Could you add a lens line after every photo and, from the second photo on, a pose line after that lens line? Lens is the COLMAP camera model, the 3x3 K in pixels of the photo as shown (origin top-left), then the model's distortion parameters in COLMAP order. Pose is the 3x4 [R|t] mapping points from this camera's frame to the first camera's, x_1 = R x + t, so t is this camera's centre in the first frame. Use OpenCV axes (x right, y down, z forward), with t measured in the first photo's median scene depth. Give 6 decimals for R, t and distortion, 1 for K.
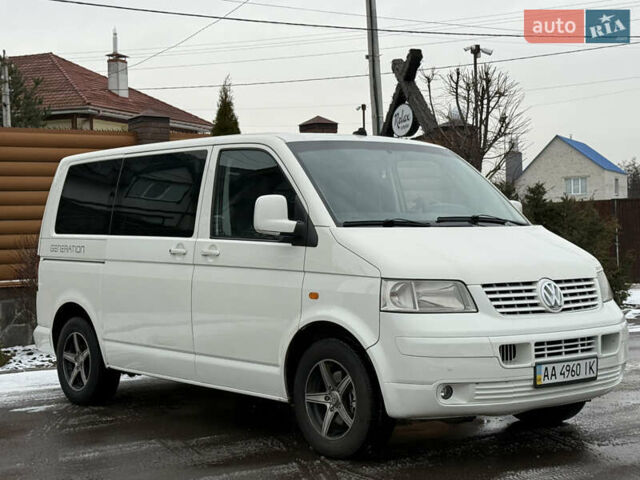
lens RADIAL K [[1104.2, 0, 320.0], [0, 1104.2, 240.0], [0, 0, 1]] dist [0.140639, 0.056686]
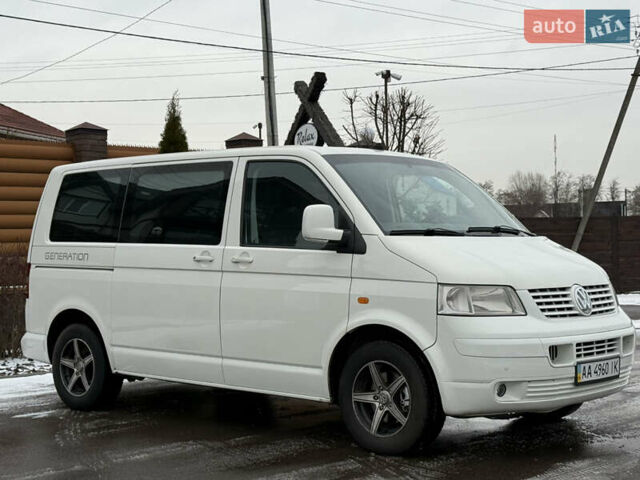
lens RADIAL K [[1056.7, 0, 320.0], [0, 1056.7, 240.0], [0, 0, 1]] dist [0.151823, -0.020560]
pose [[0.989321, 0.008190, 0.145525, -0.185878], [-0.006214, 0.999882, -0.014029, 0.006914], [-0.145623, 0.012974, 0.989255, 0.005813]]
